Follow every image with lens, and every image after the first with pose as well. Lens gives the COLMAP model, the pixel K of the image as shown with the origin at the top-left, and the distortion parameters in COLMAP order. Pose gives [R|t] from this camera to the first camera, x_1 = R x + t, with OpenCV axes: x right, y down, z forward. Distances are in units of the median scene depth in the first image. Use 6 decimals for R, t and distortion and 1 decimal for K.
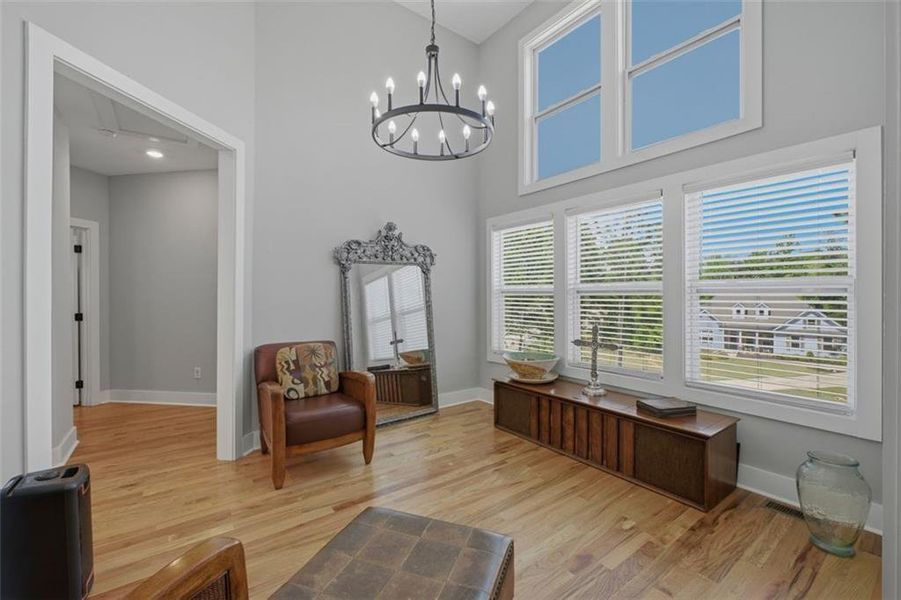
lens RADIAL K [[388.1, 0, 469.8], [0, 388.1, 299.8], [0, 0, 1]] dist [-0.005237, 0.001296]
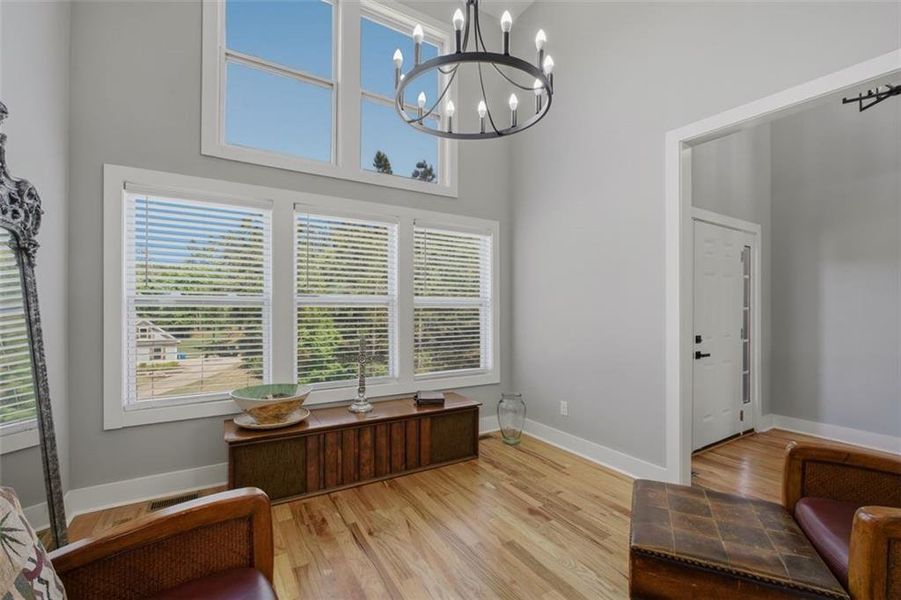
lens RADIAL K [[388.1, 0, 454.0], [0, 388.1, 301.9], [0, 0, 1]] dist [-0.005237, 0.001296]
pose [[0.112866, 0.015524, 0.993489, -0.696674], [0.010627, 0.999802, -0.016830, -0.007615], [-0.993553, 0.012457, 0.112678, 0.753070]]
